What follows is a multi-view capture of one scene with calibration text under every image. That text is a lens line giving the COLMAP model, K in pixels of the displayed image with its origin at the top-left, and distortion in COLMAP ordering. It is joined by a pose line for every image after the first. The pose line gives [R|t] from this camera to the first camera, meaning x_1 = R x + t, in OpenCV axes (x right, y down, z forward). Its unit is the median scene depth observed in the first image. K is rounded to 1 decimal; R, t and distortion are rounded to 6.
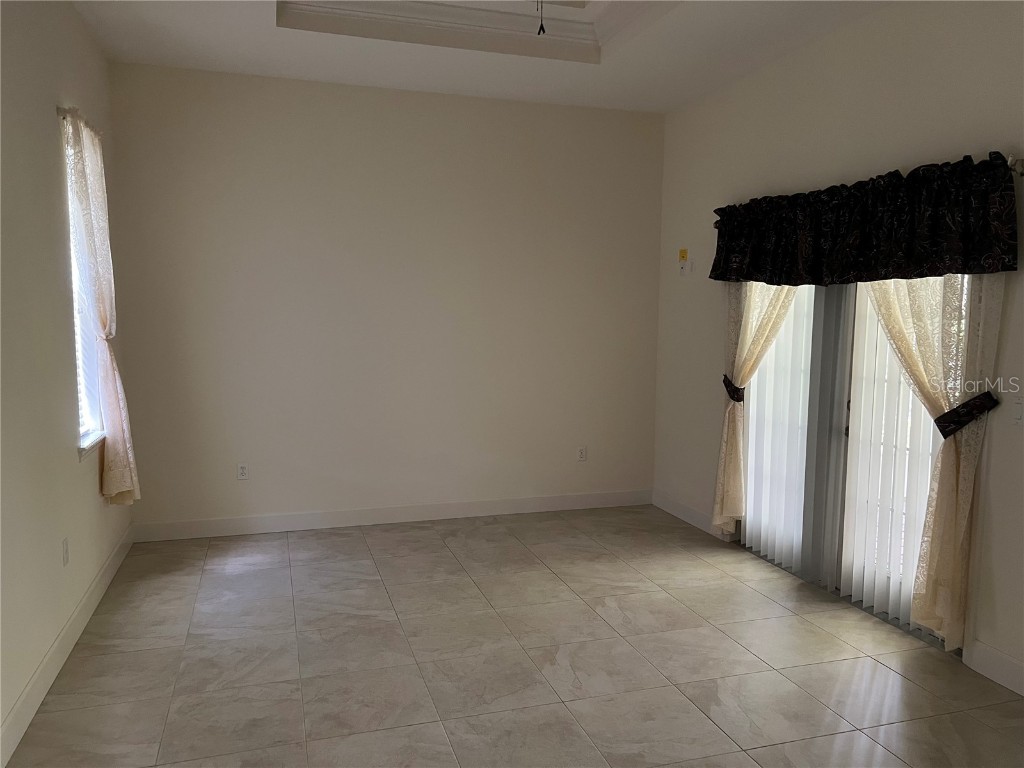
lens RADIAL K [[775.3, 0, 510.5], [0, 775.3, 389.7], [0, 0, 1]] dist [0.060685, -0.072065]
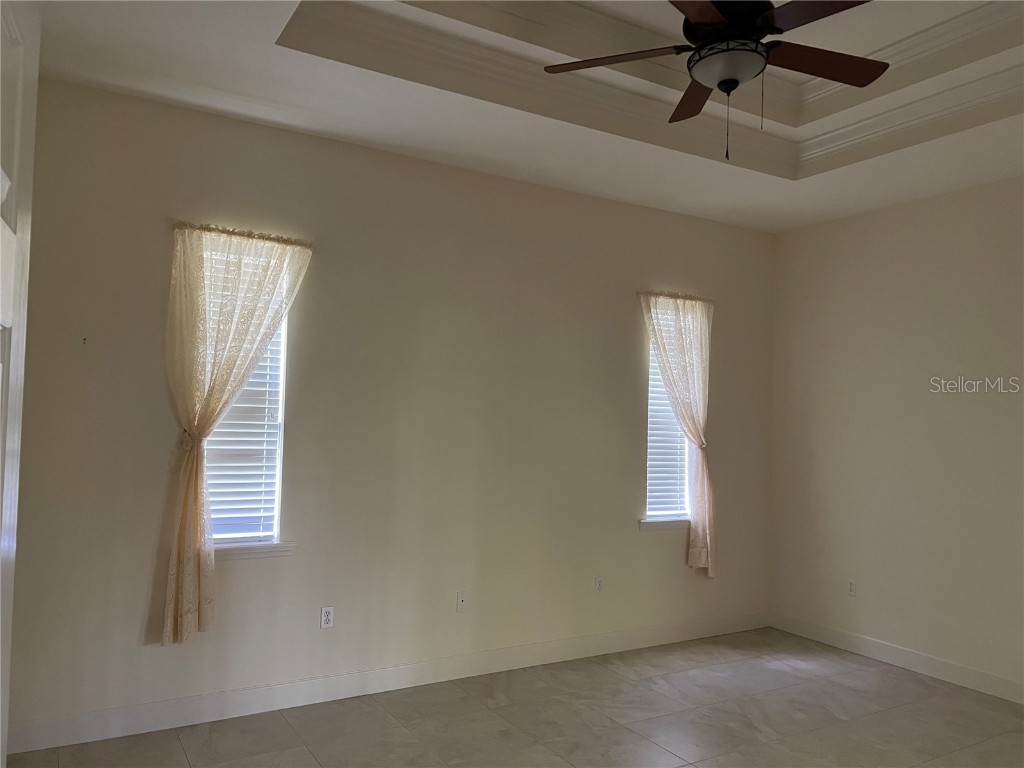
lens RADIAL K [[775.3, 0, 511.9], [0, 775.3, 382.4], [0, 0, 1]] dist [0.060685, -0.072065]
pose [[0.243003, -0.041716, -0.969128, 0.713119], [-0.125295, 0.989356, -0.074004, -0.037953], [0.961899, 0.139410, 0.235190, 0.375940]]
